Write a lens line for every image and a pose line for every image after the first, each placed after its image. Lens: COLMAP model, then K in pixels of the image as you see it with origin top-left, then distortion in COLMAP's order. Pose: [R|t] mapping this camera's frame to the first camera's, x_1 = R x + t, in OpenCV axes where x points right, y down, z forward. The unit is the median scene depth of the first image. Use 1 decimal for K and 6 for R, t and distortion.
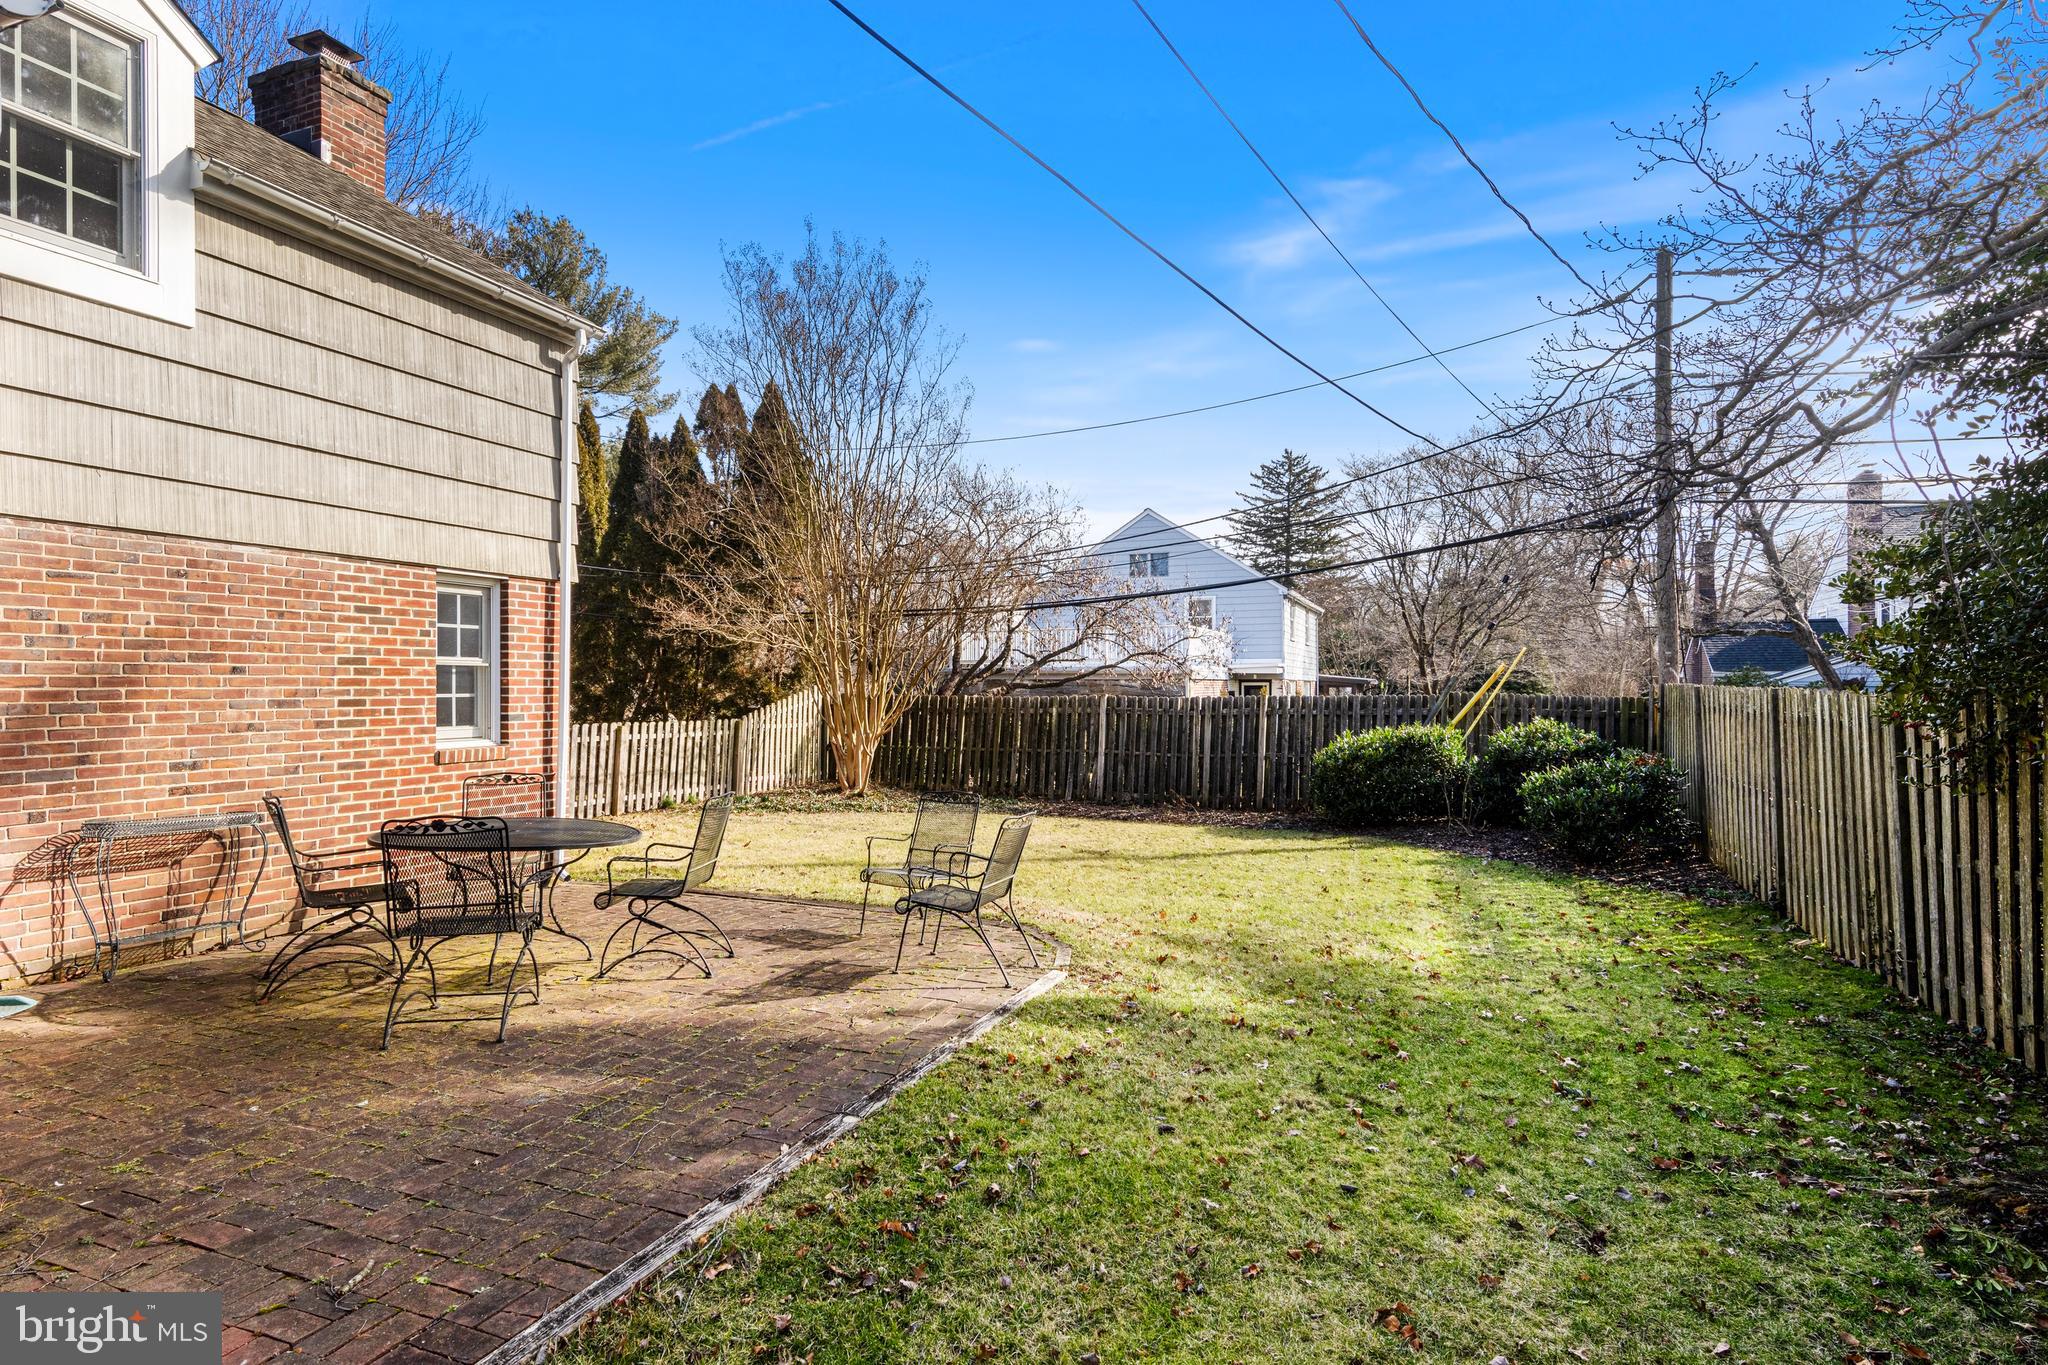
lens RADIAL K [[1051.1, 0, 1020.7], [0, 1051.1, 676.9], [0, 0, 1]] dist [0.015271, -0.003772]
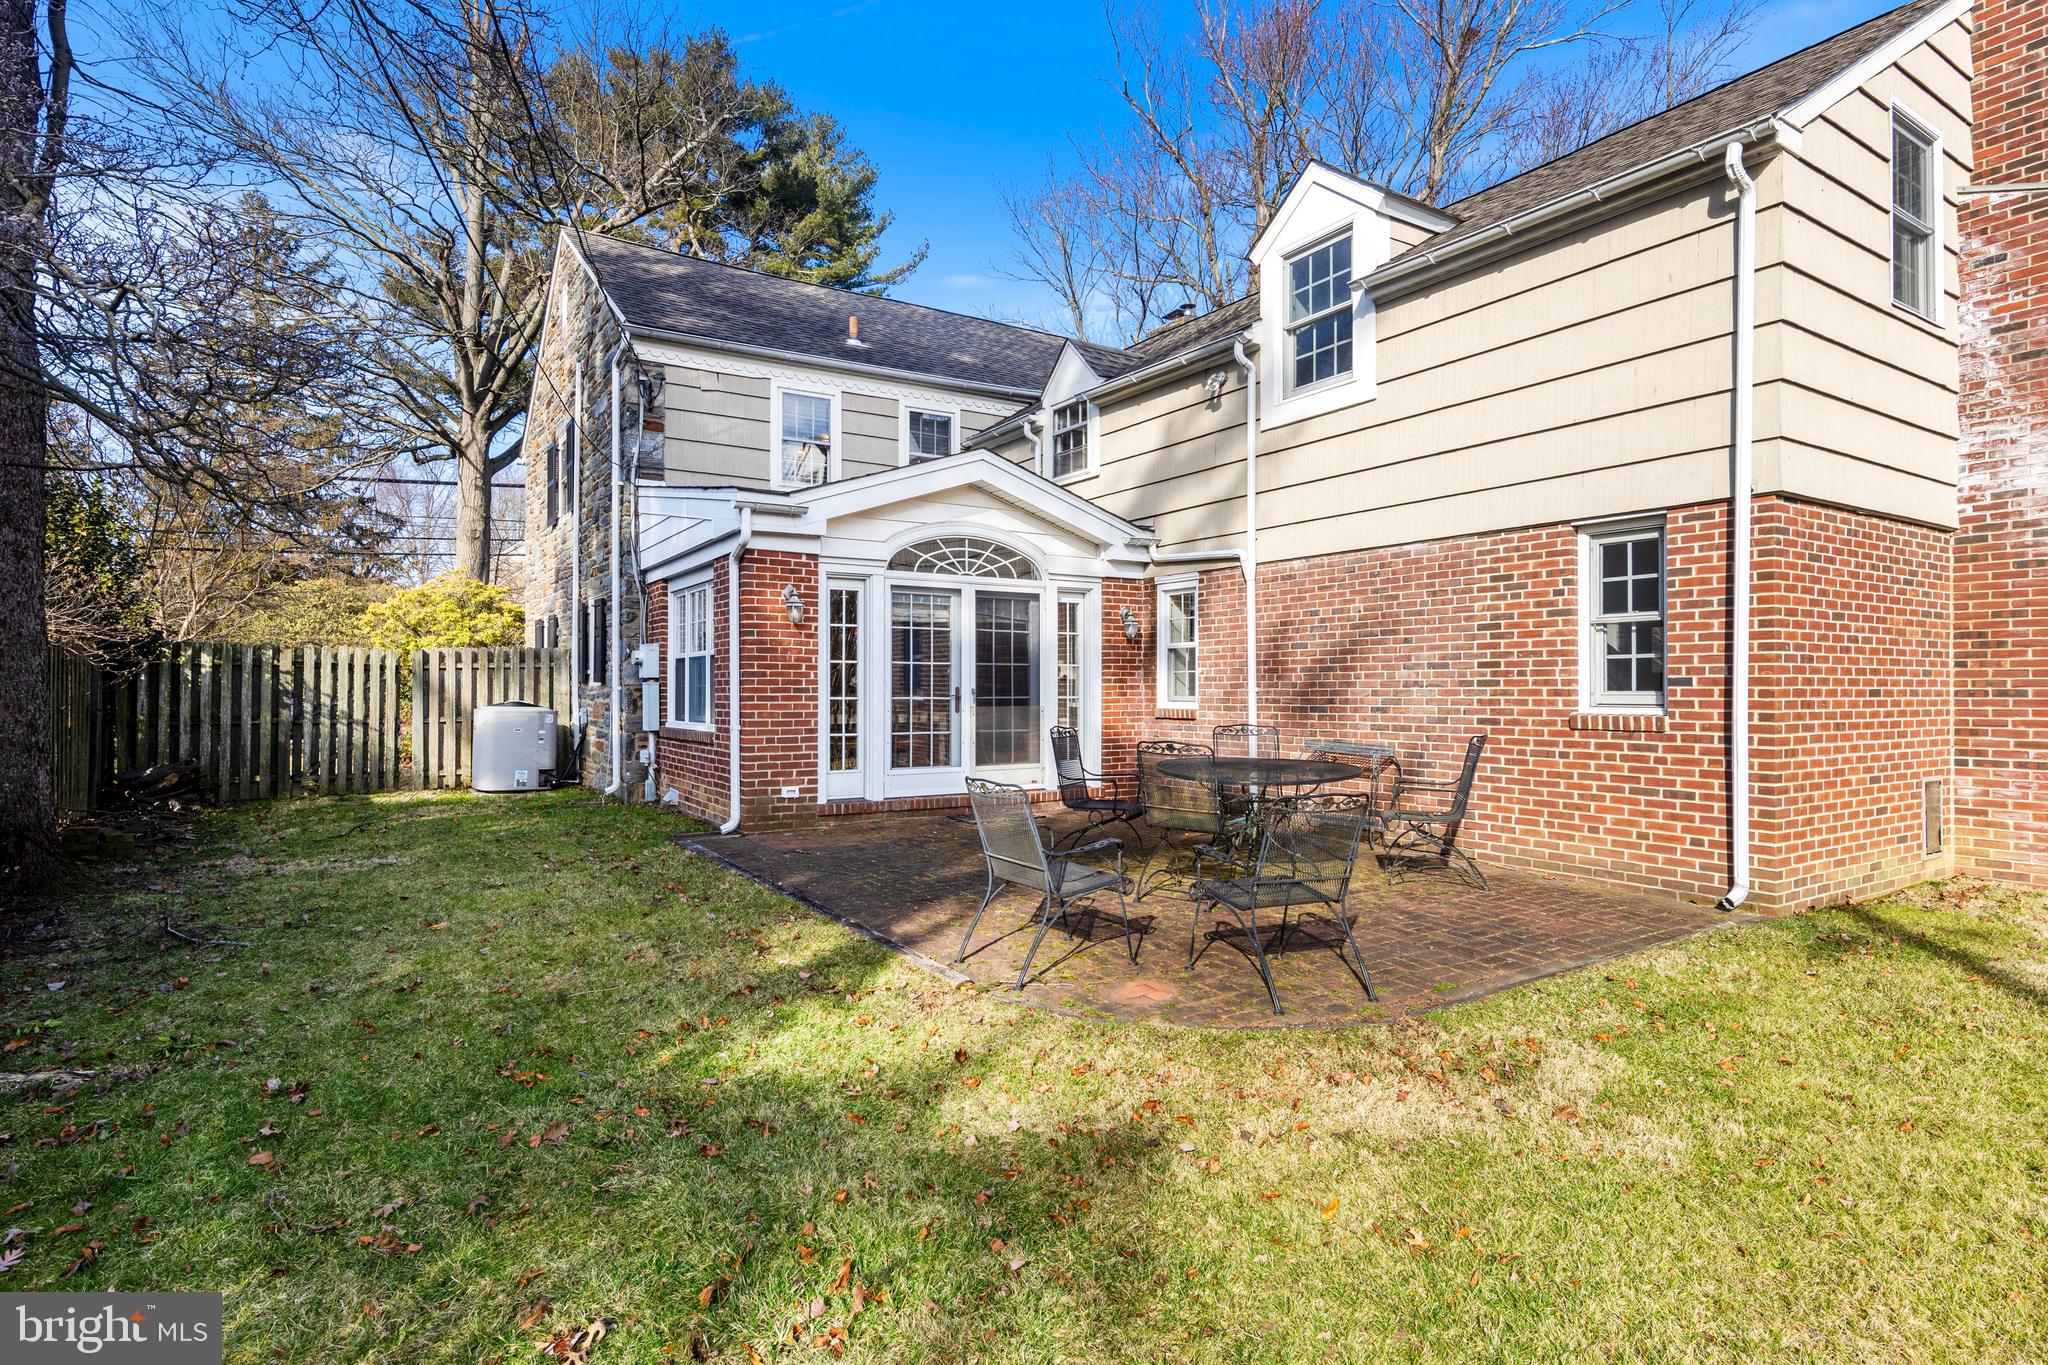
lens RADIAL K [[1051.1, 0, 1020.3], [0, 1051.1, 674.7], [0, 0, 1]] dist [0.015271, -0.003772]
pose [[-0.577155, -0.008581, -0.816590, 0.534066], [0.009815, 0.999800, -0.017443, 0.048037], [0.816576, -0.018082, -0.576955, 1.201448]]
